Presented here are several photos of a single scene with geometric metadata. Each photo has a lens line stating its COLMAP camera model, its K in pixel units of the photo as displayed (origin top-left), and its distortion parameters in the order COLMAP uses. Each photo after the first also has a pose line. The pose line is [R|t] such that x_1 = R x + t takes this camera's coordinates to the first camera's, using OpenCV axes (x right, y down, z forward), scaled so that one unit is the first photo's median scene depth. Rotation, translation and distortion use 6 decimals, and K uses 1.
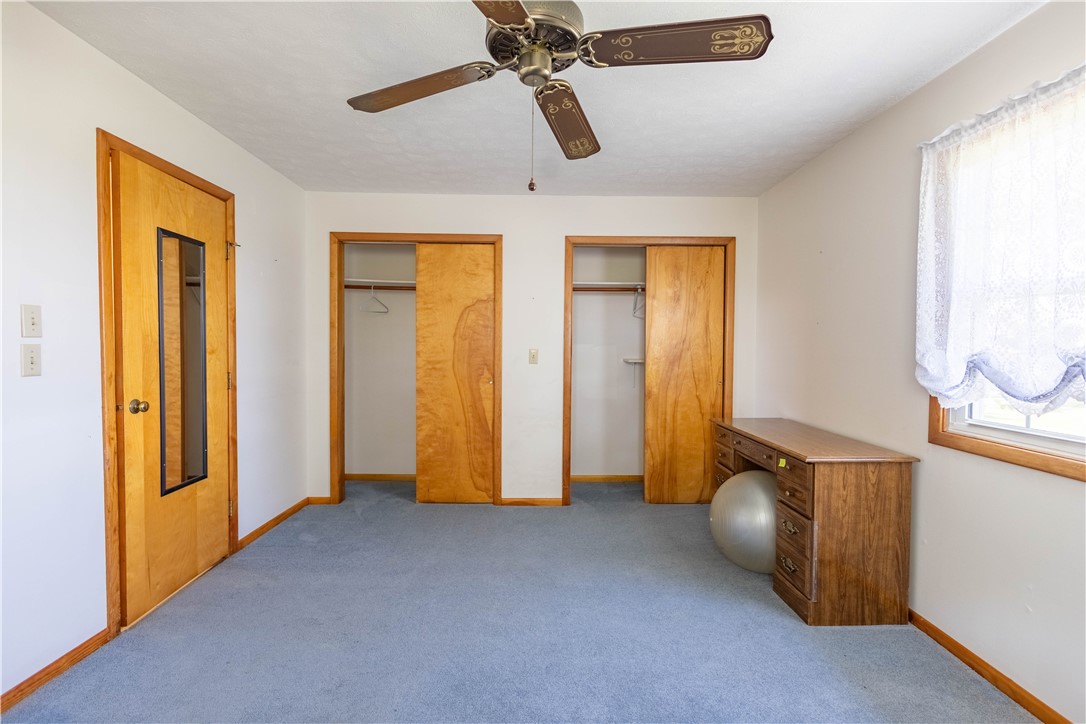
lens RADIAL K [[499.0, 0, 542.5], [0, 499.0, 362.5], [0, 0, 1]] dist [0.008070, -0.000966]
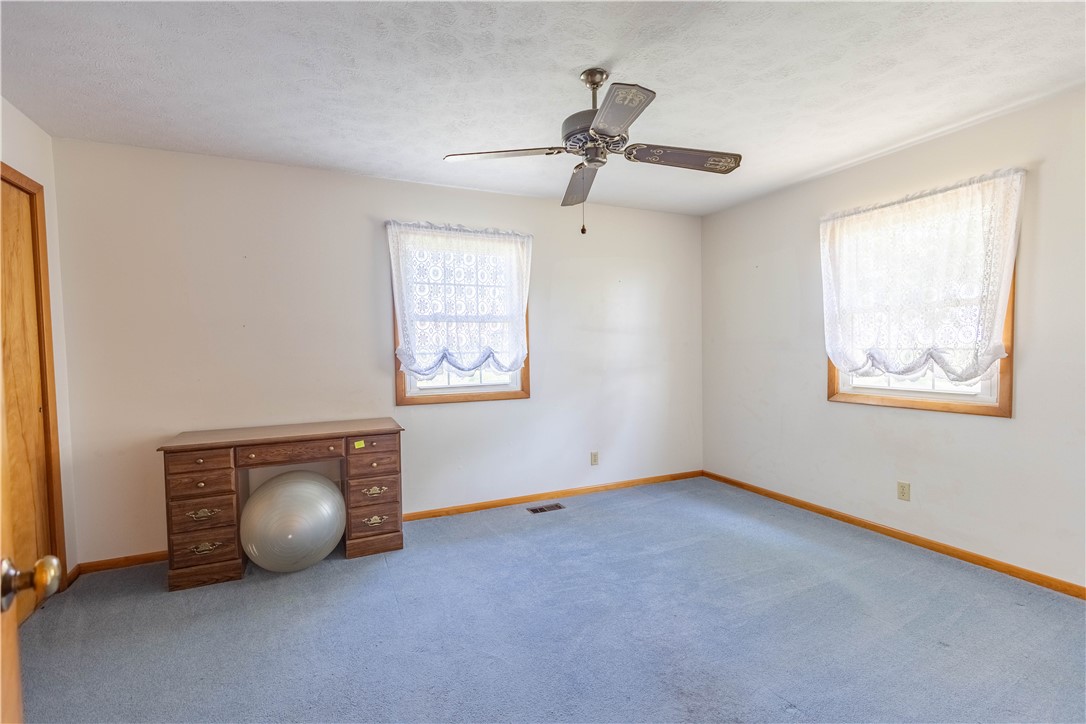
lens RADIAL K [[499.0, 0, 542.5], [0, 499.0, 362.5], [0, 0, 1]] dist [0.008070, -0.000966]
pose [[-0.408430, -0.023706, 0.912482, -0.838438], [0.046338, 0.997835, 0.046664, -0.032627], [-0.911613, 0.061342, -0.406447, 1.141874]]
